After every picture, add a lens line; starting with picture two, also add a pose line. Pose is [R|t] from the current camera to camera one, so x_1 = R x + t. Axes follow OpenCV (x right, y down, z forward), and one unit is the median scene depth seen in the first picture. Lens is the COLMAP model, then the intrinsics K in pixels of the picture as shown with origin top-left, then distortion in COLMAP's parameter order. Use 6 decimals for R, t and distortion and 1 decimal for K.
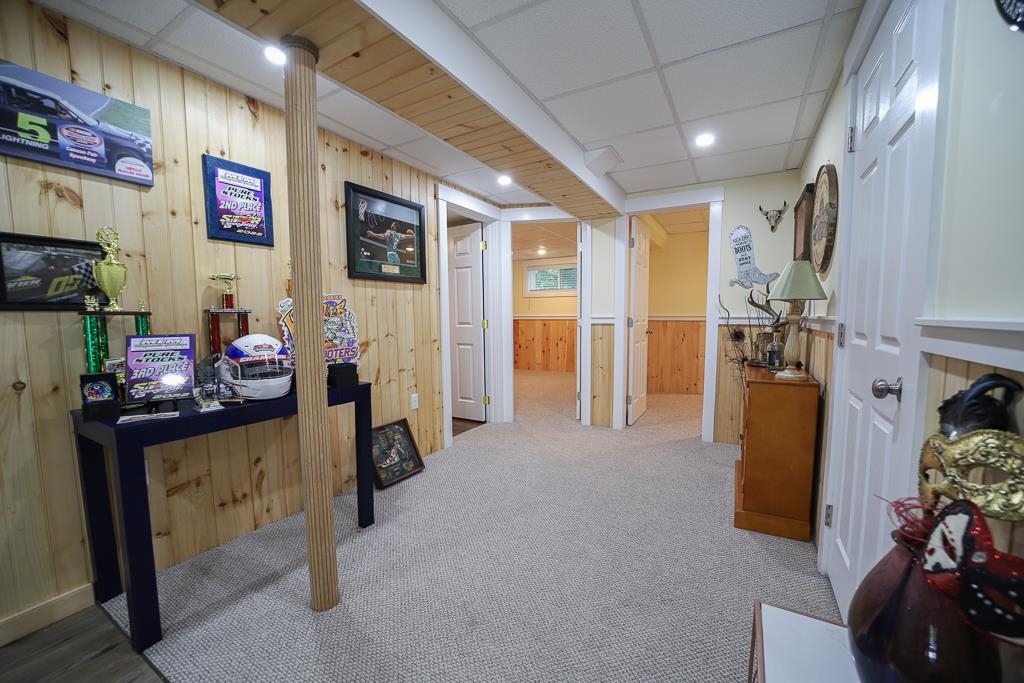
lens RADIAL K [[398.4, 0, 510.5], [0, 398.4, 349.9], [0, 0, 1]] dist [-0.036993, 0.007809]
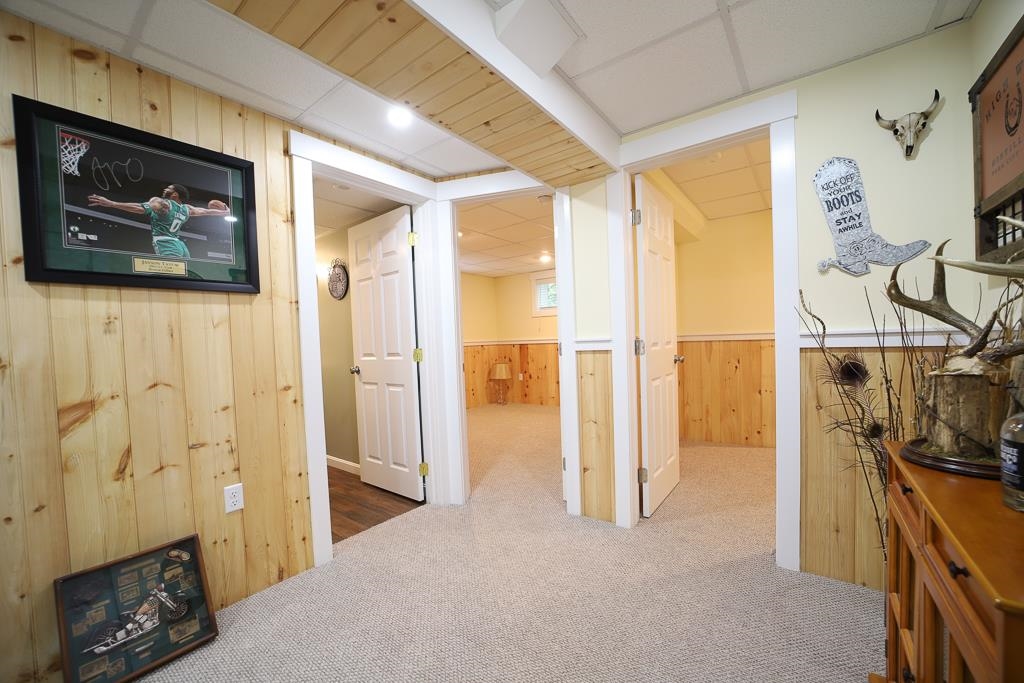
lens RADIAL K [[398.4, 0, 510.0], [0, 398.4, 350.9], [0, 0, 1]] dist [-0.036993, 0.007809]
pose [[0.992406, -0.024995, -0.120441, 0.213220], [0.018244, 0.998217, -0.056830, -0.039223], [0.121646, 0.054201, 0.991093, 0.452210]]
